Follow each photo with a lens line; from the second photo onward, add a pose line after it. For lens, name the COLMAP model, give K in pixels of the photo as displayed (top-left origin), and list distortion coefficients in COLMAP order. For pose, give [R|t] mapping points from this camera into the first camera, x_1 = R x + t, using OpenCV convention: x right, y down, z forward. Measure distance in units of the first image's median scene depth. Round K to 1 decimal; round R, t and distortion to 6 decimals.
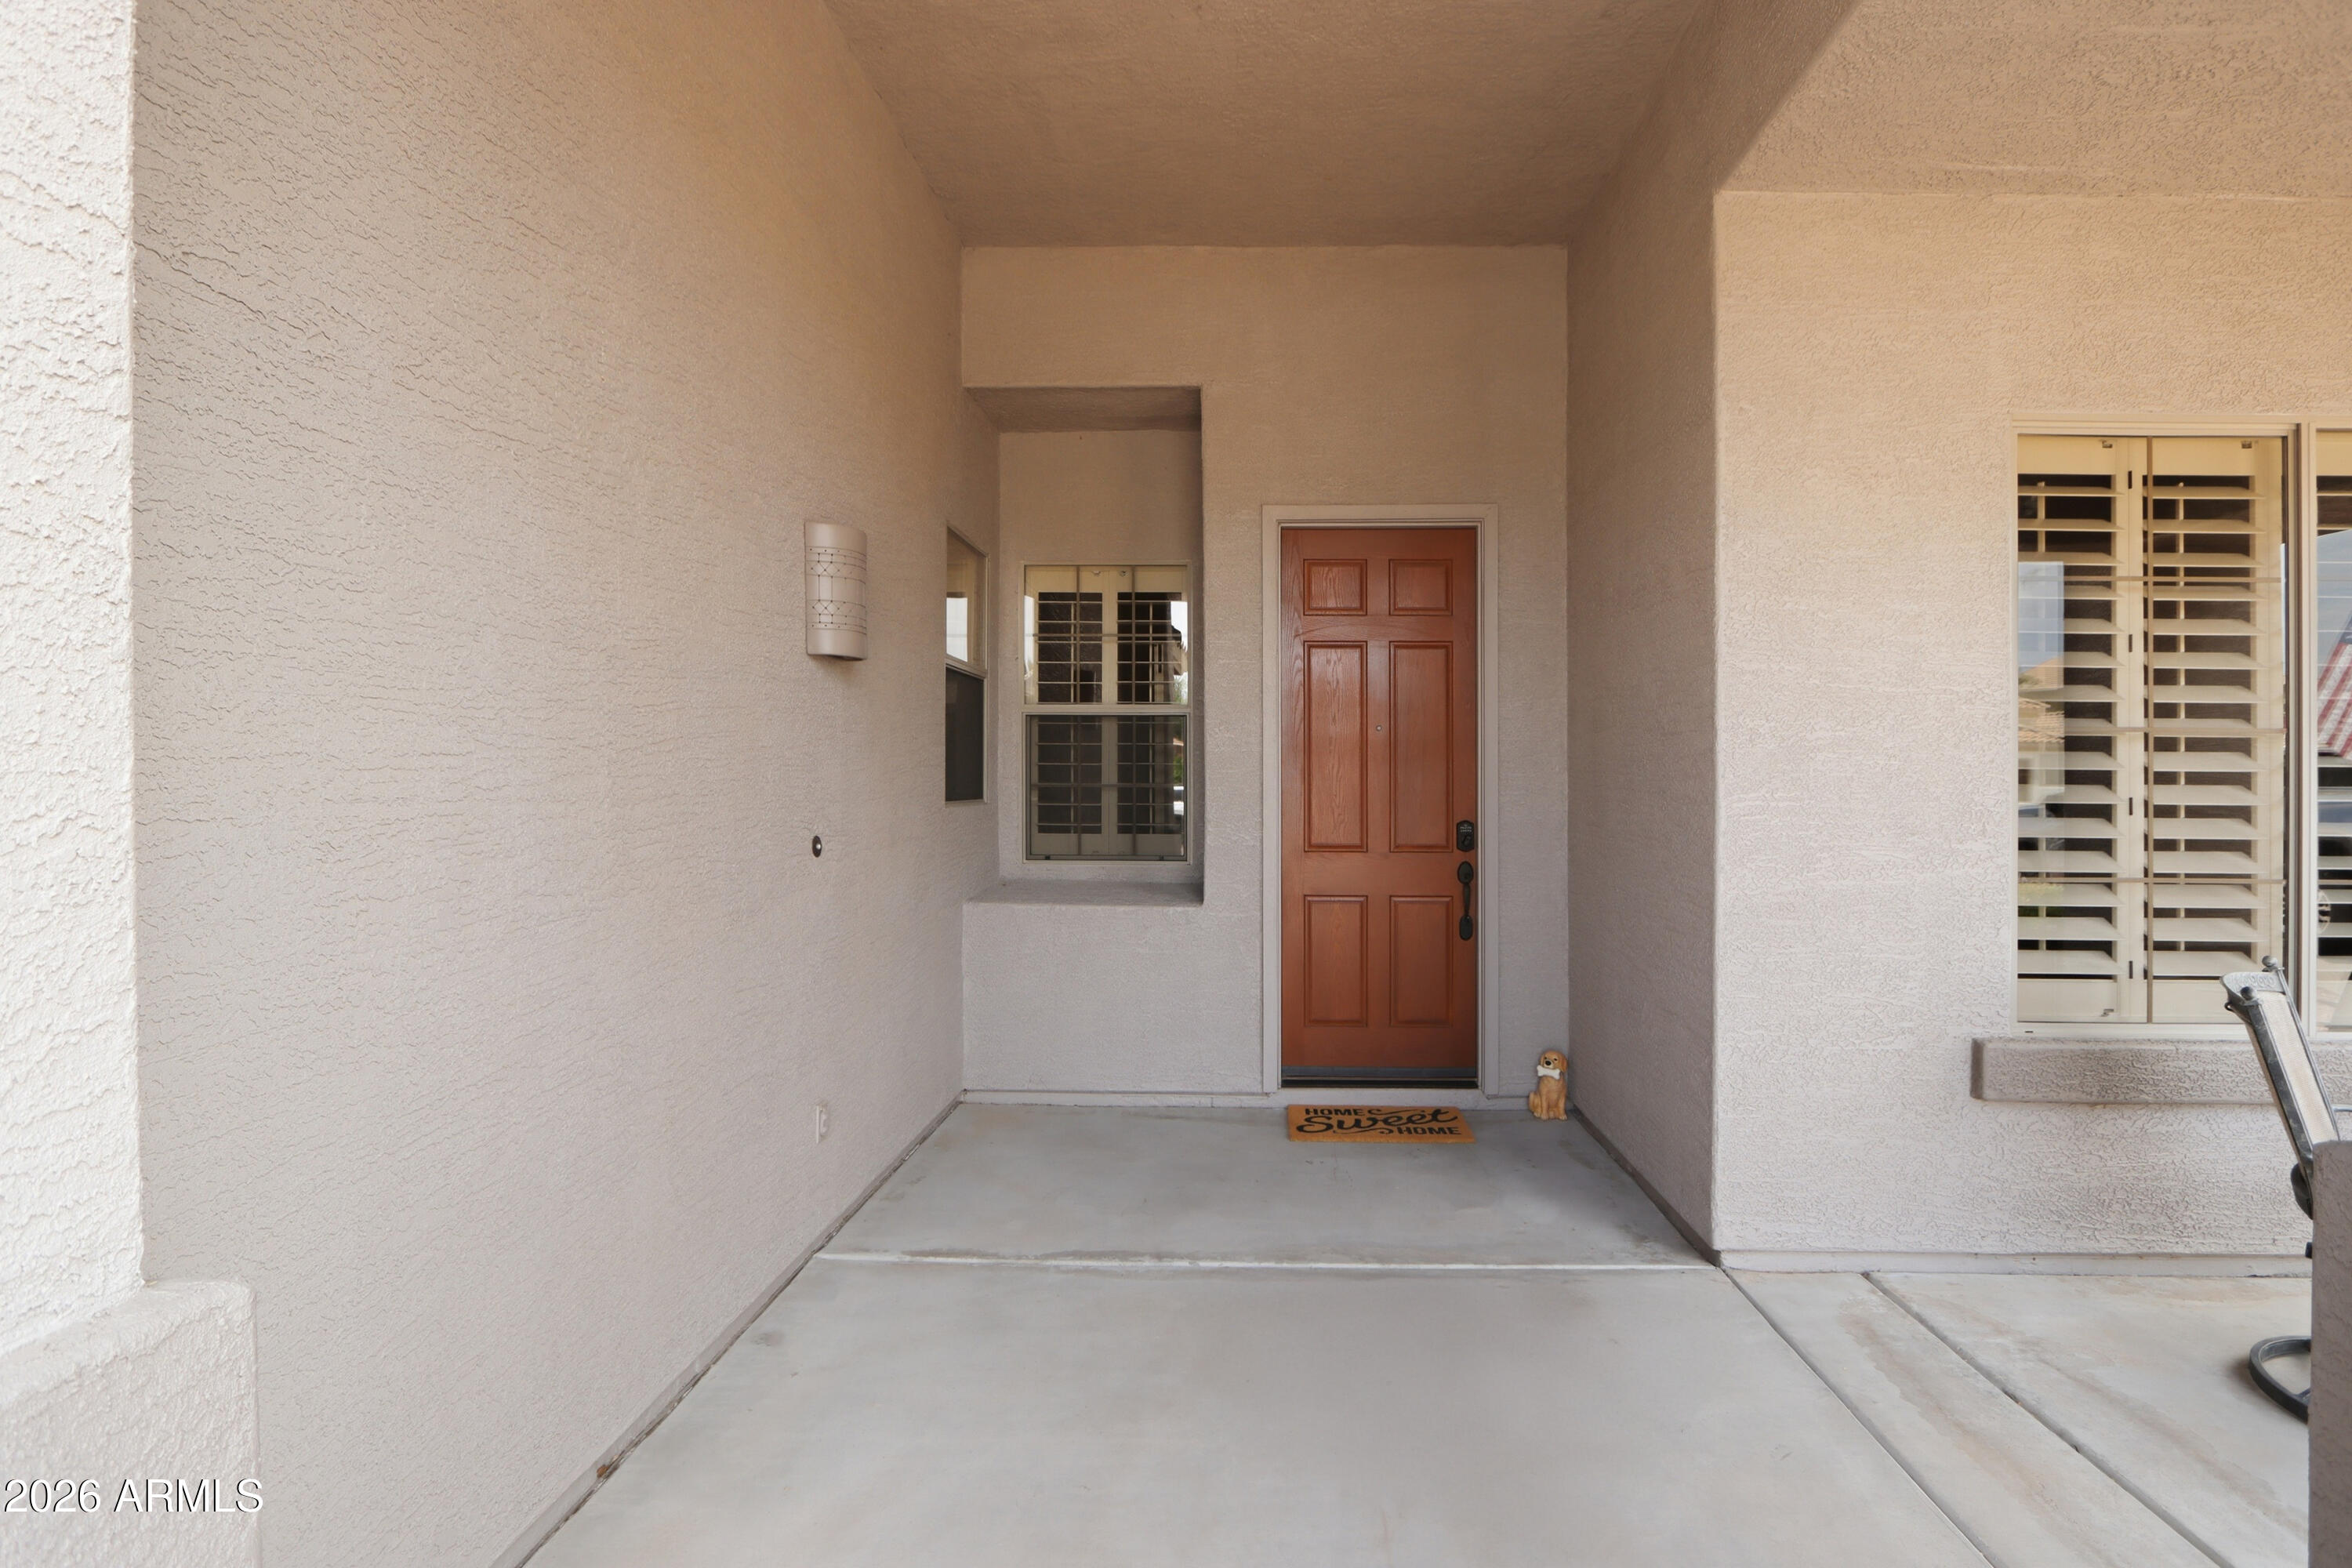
lens RADIAL K [[1052.4, 0, 1176.0], [0, 1052.4, 784.0], [0, 0, 1]] dist [-0.013773, 0.000677]
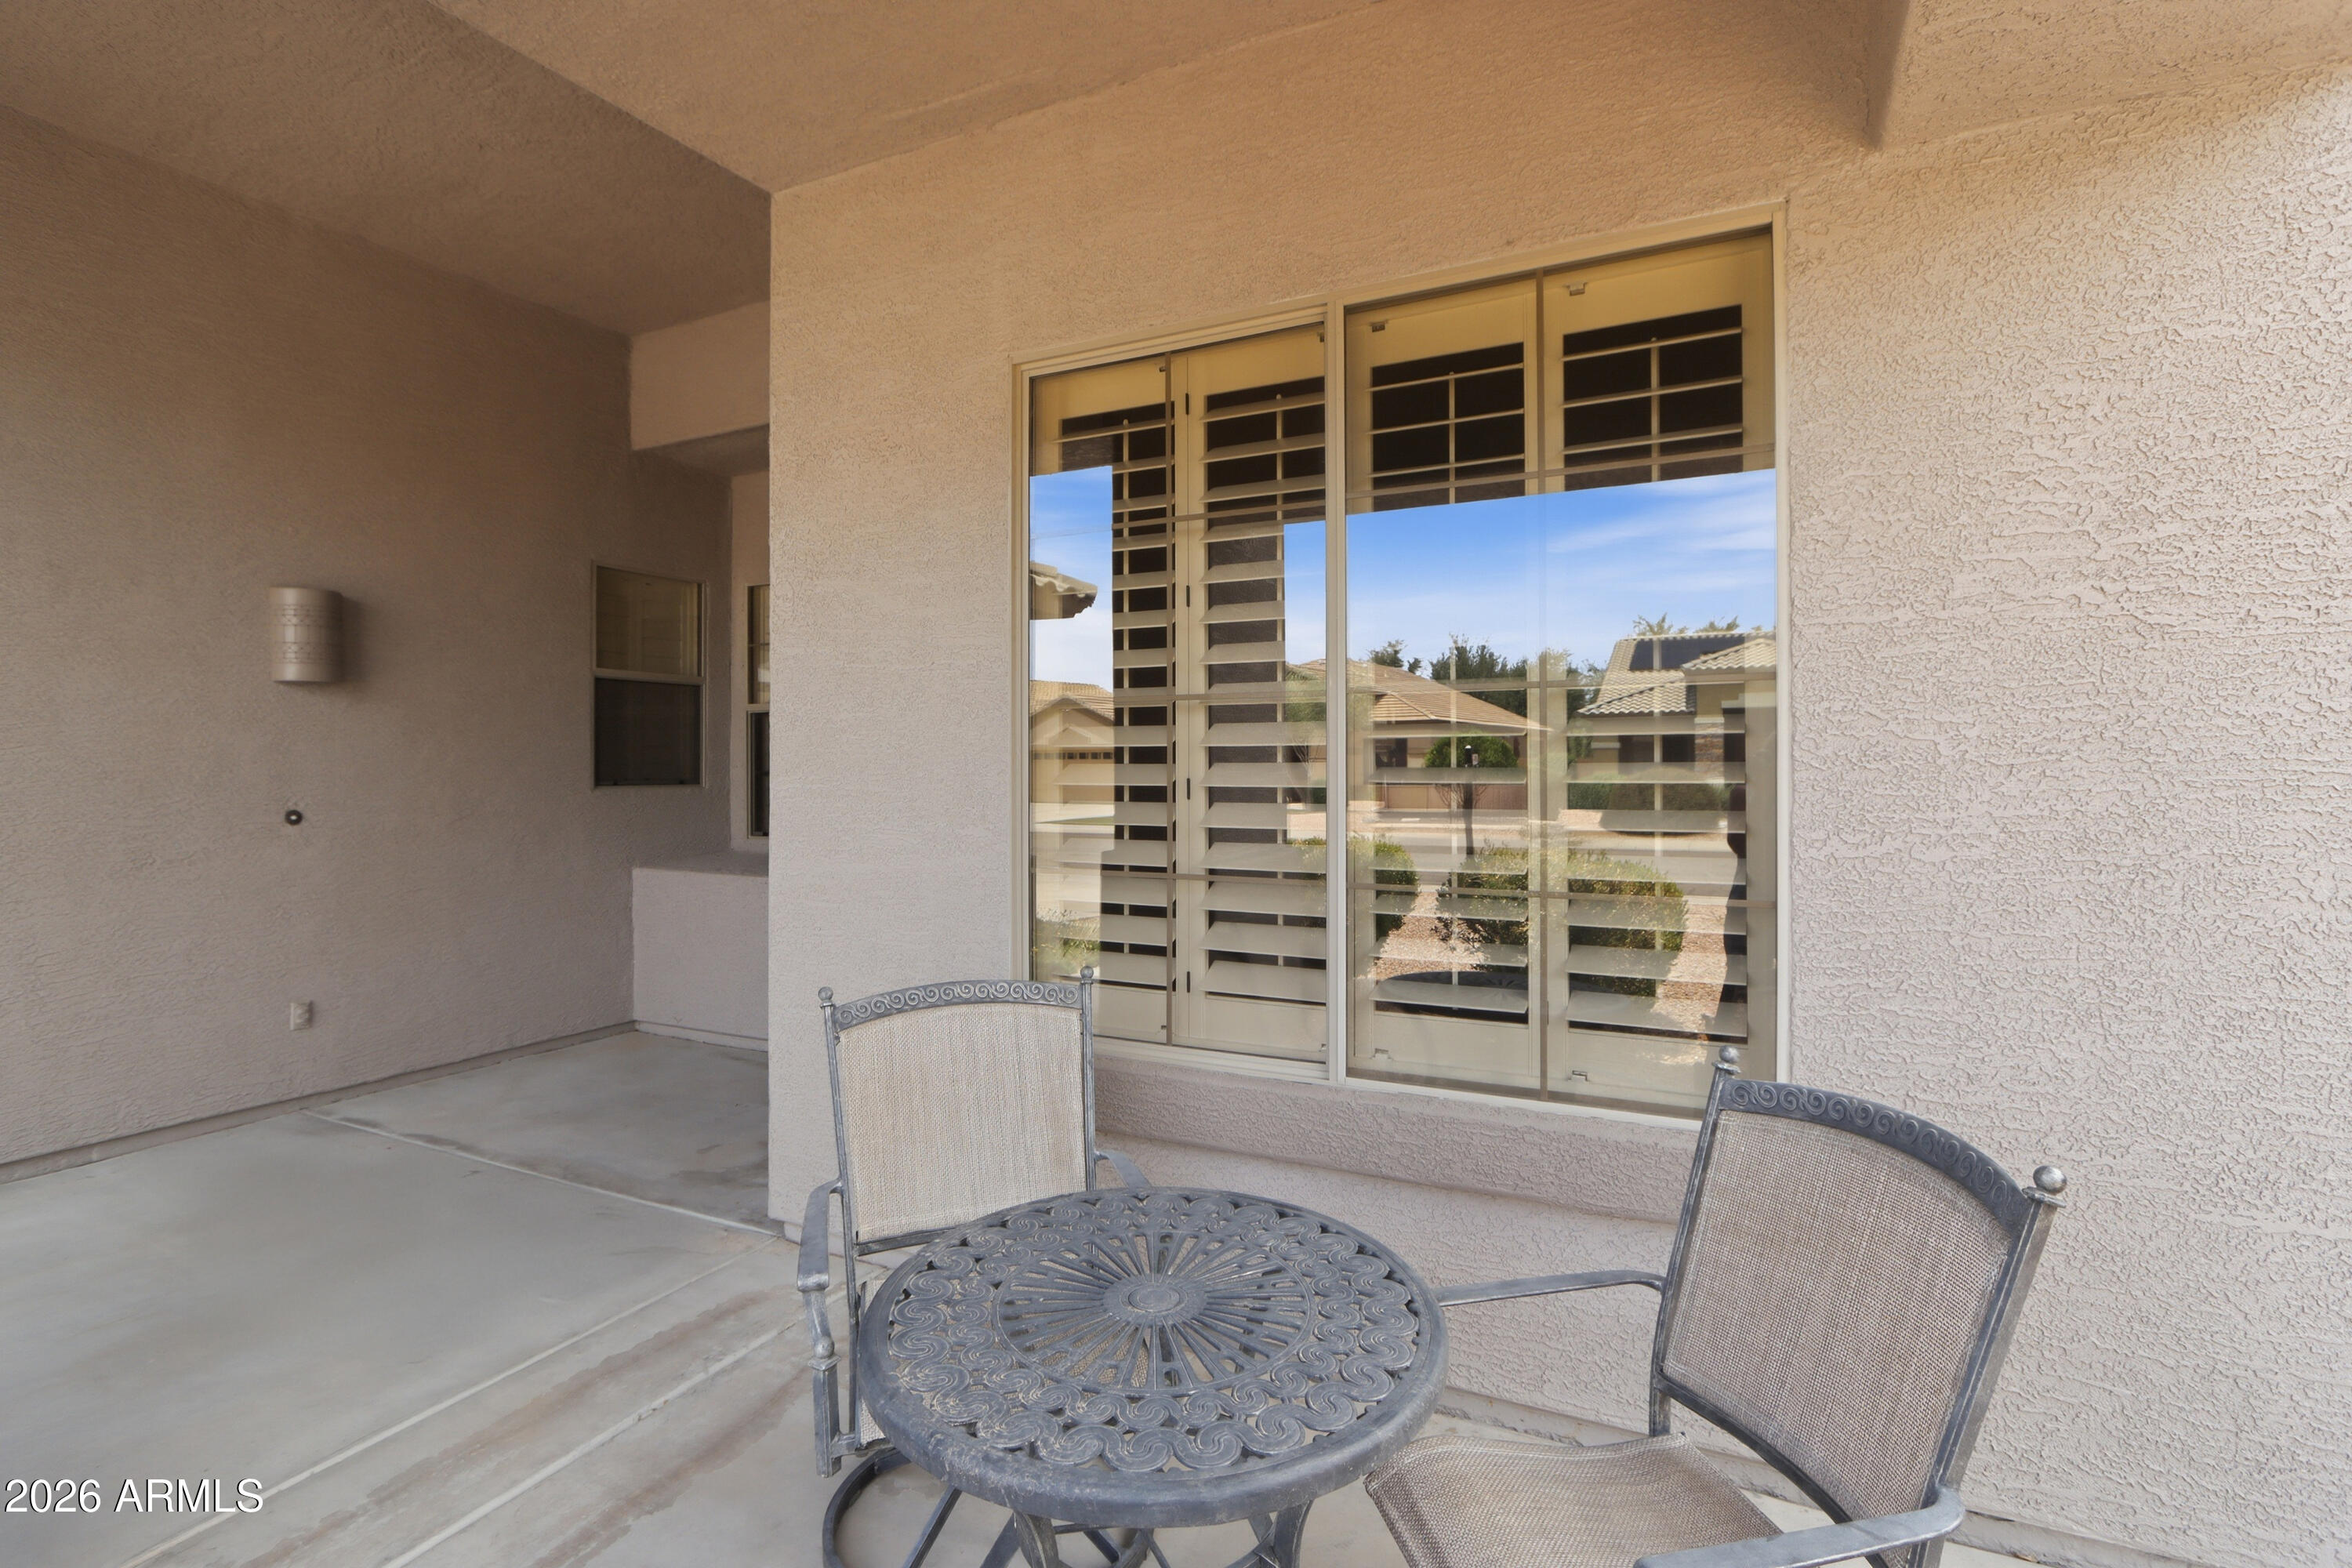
lens RADIAL K [[1052.4, 0, 1176.0], [0, 1052.4, 784.0], [0, 0, 1]] dist [-0.013773, 0.000677]
pose [[0.906513, -0.002457, -0.422171, 1.273051], [-0.002548, 0.999933, -0.011289, 0.027179], [0.422170, 0.011309, 0.906446, 0.222040]]
